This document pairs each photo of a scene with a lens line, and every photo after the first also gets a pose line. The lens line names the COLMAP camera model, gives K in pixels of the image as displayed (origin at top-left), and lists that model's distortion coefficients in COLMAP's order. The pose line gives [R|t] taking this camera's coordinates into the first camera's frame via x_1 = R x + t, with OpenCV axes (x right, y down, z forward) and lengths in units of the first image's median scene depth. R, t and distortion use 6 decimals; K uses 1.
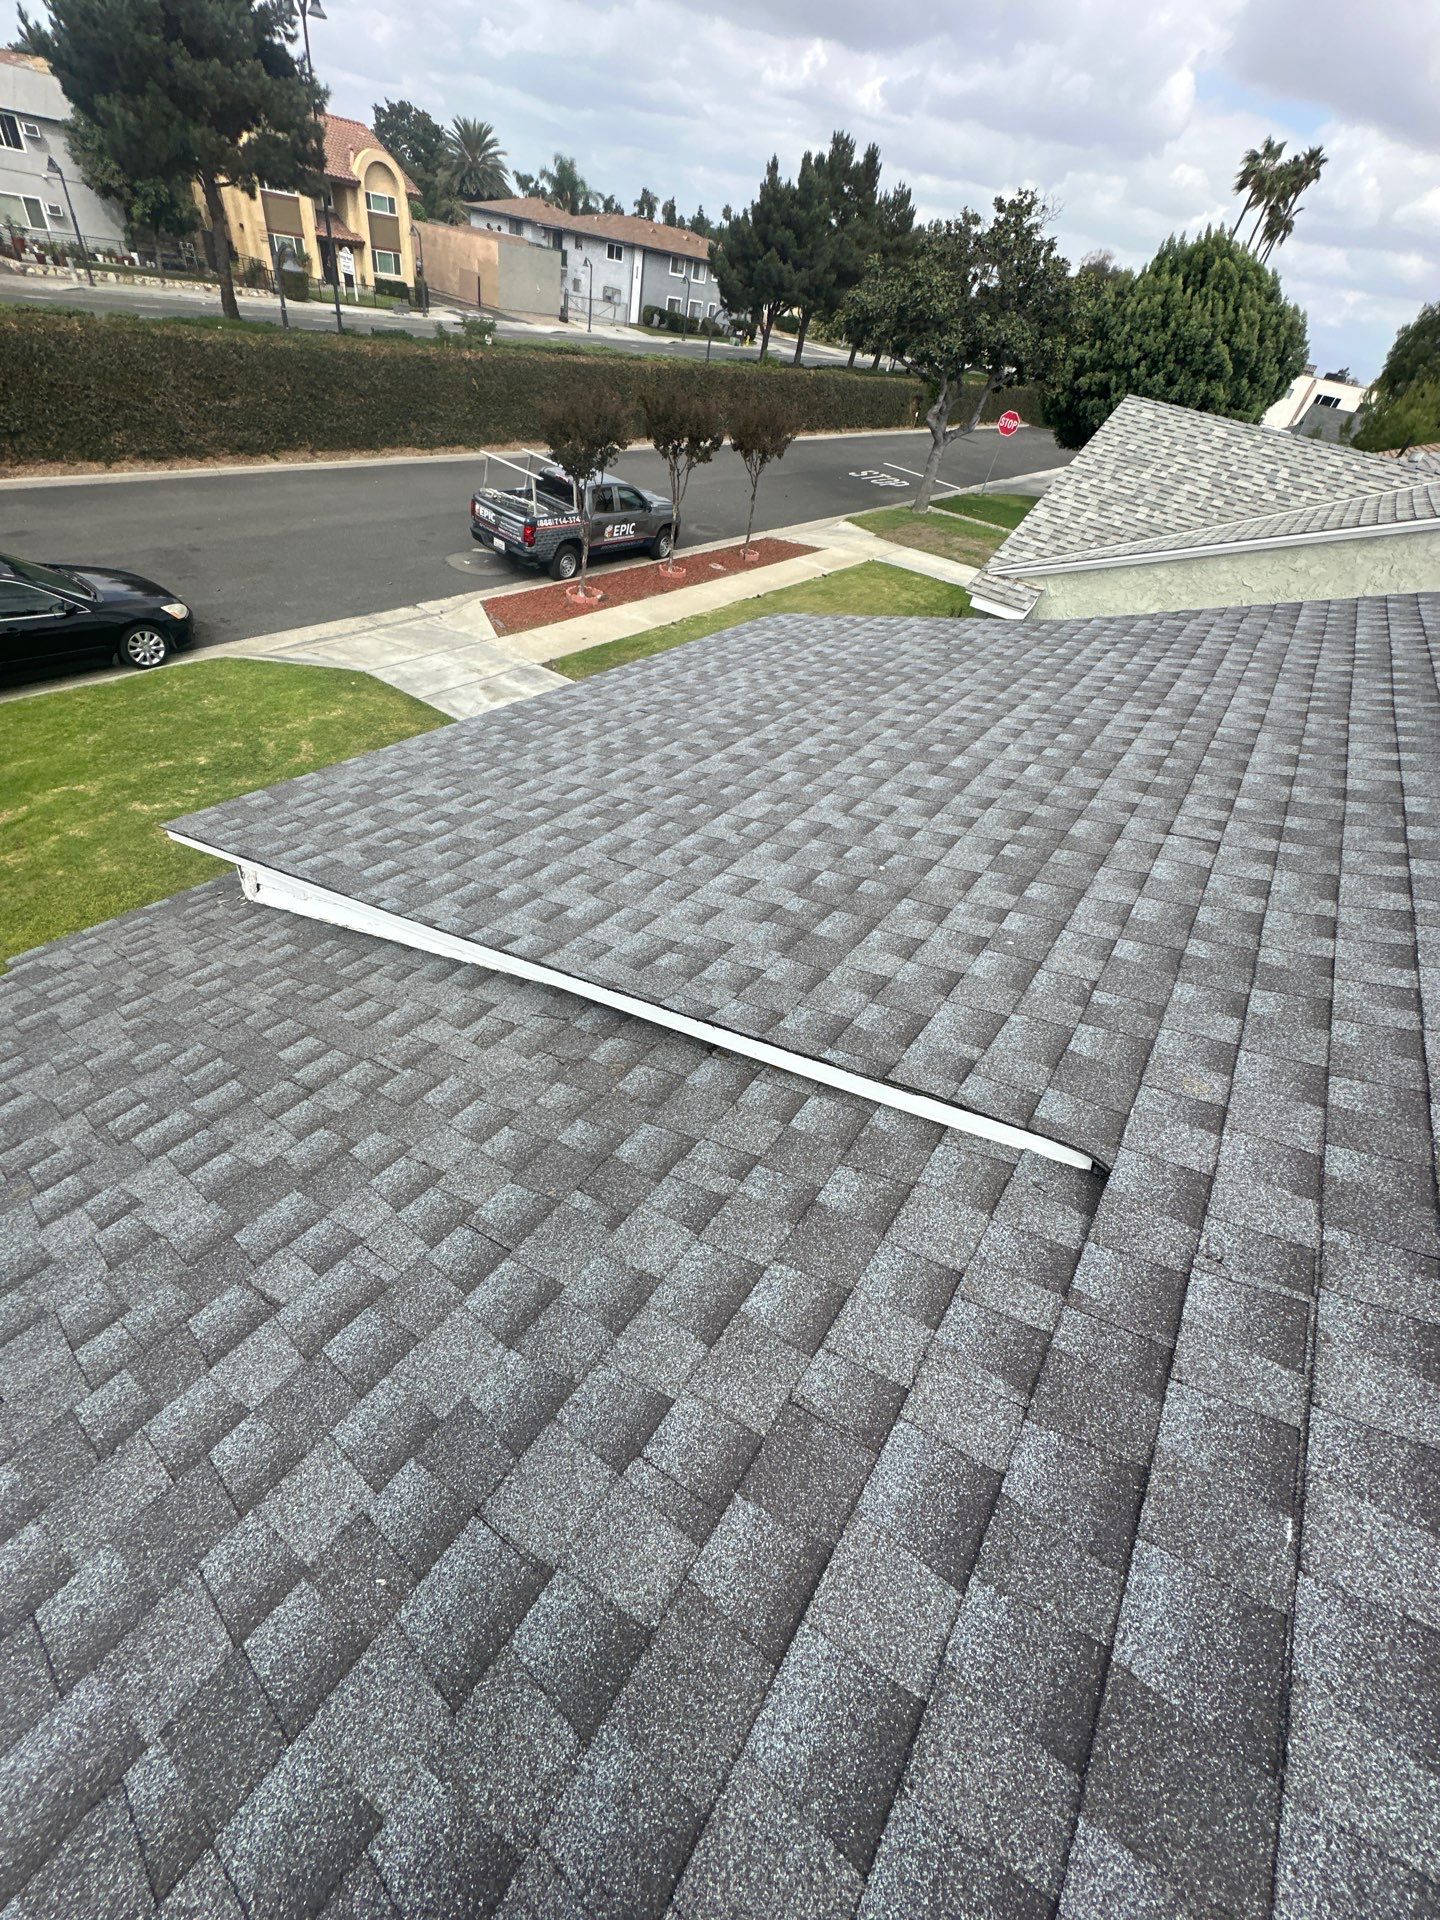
lens RADIAL K [[772.1, 0, 692.1], [0, 772.1, 968.3], [0, 0, 1]] dist [-0.000631, -0.000131]
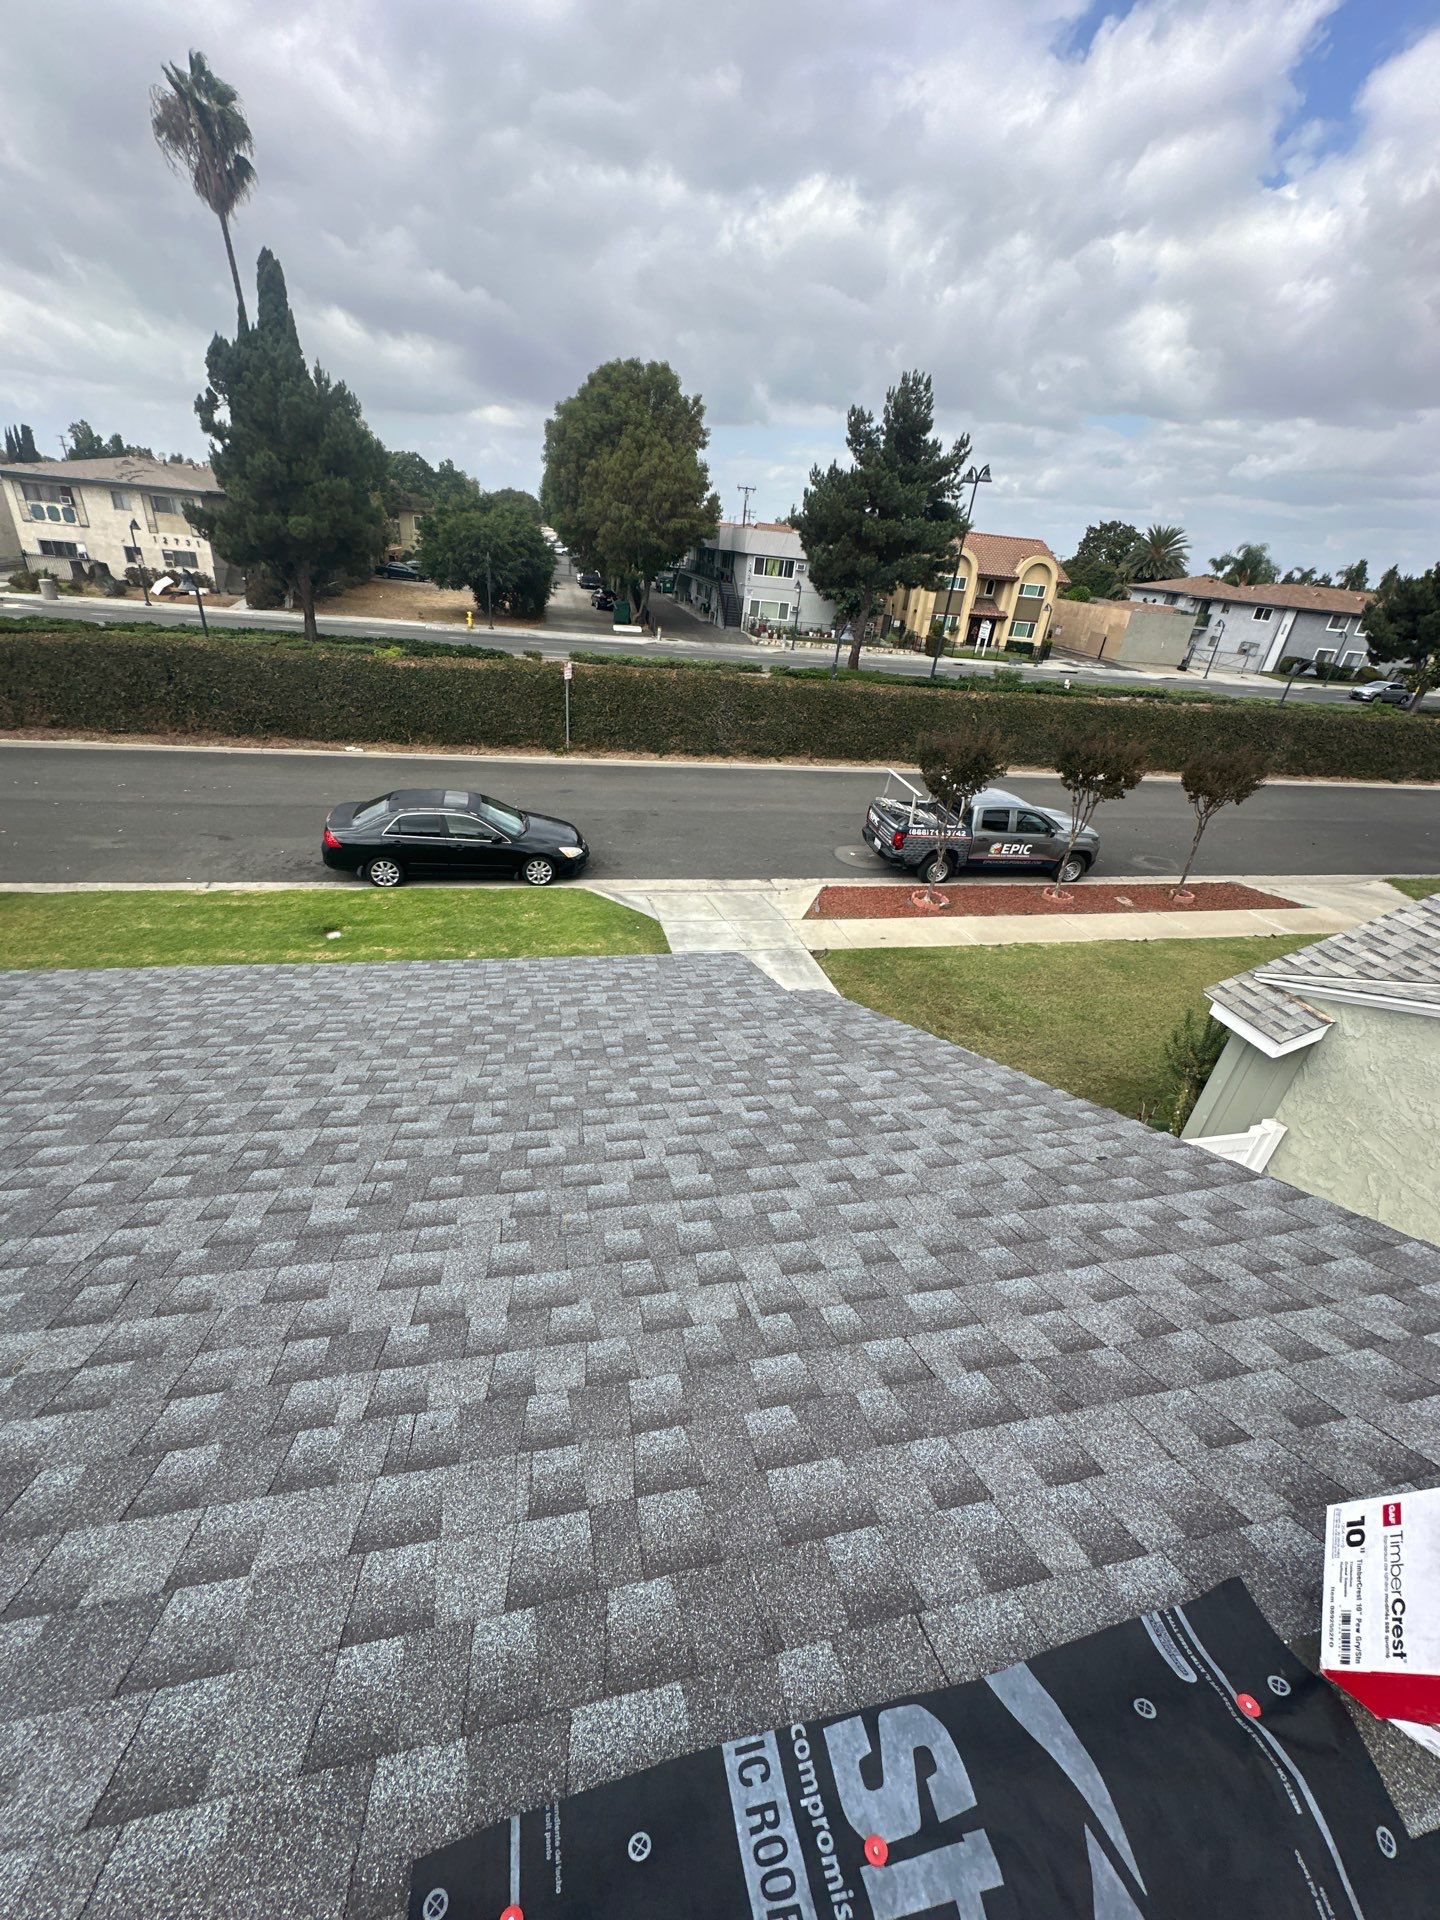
lens RADIAL K [[761.9, 0, 717.7], [0, 761.9, 960.3], [0, 0, 1]] dist [-0.003082, 0.000754]
pose [[0.745267, 0.236780, -0.623307, 0.271424], [-0.426856, 0.887578, -0.173206, -0.124141], [0.512222, 0.395147, 0.762553, 0.140286]]
